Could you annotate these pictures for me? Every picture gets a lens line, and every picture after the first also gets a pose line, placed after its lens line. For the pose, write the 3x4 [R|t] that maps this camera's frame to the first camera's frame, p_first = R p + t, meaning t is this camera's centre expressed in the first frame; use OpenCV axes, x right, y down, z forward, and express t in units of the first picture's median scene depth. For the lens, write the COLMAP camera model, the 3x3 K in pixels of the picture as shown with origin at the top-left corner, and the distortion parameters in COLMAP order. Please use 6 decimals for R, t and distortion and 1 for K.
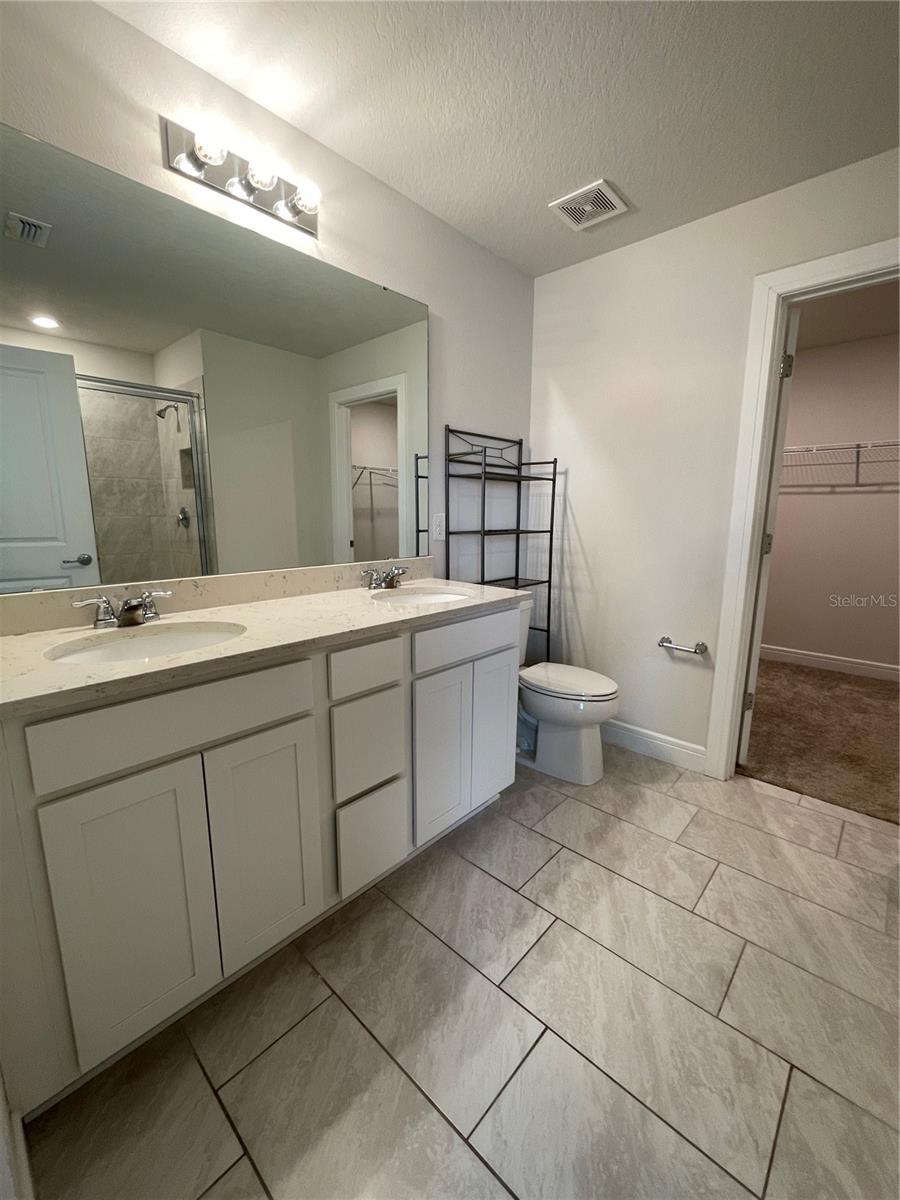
lens RADIAL K [[488.5, 0, 449.3], [0, 488.5, 597.4], [0, 0, 1]] dist [-0.001367, -0.000515]
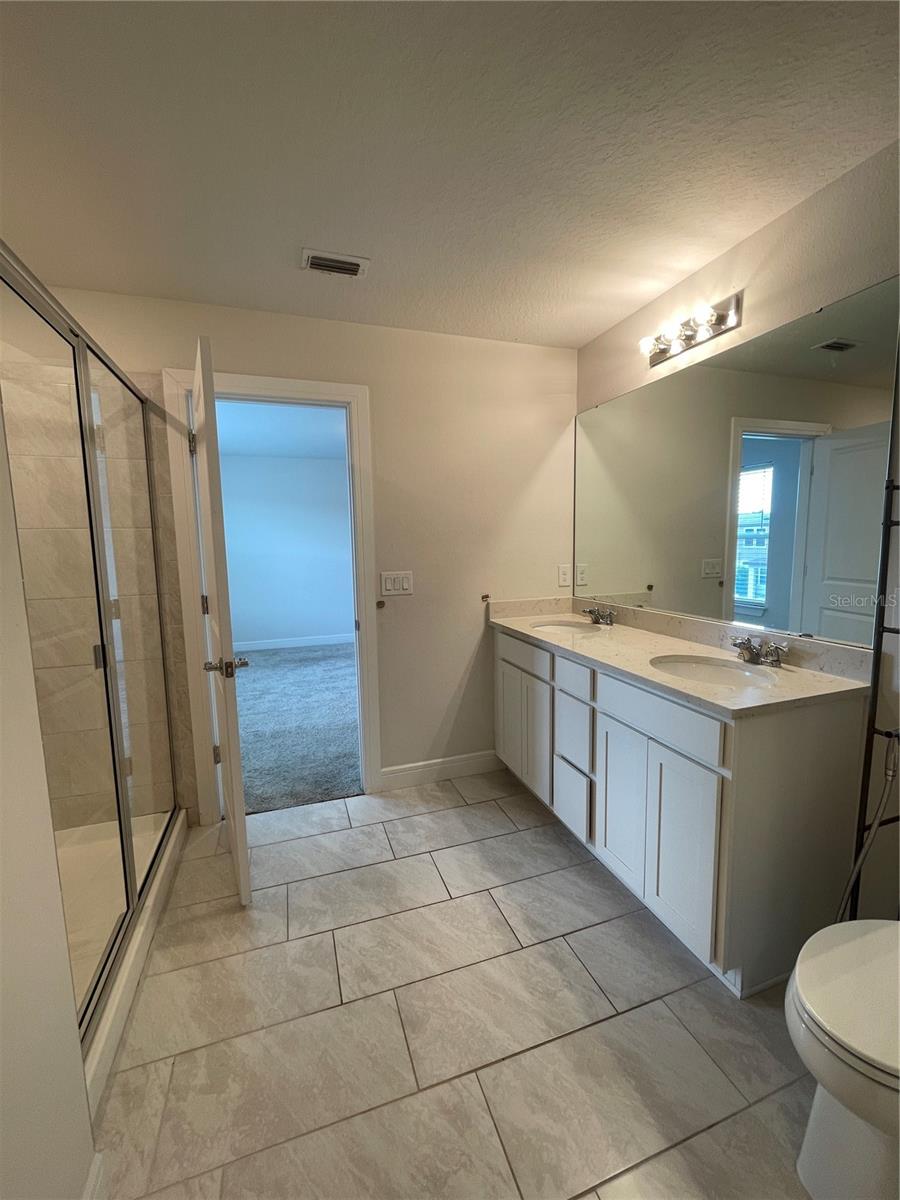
lens RADIAL K [[488.5, 0, 450.0], [0, 488.5, 599.7], [0, 0, 1]] dist [-0.001367, -0.000515]
pose [[-0.472302, 0.105468, -0.875104, 1.240770], [-0.138950, 0.971493, 0.192077, -0.309687], [0.870416, 0.212314, -0.444184, 1.241540]]
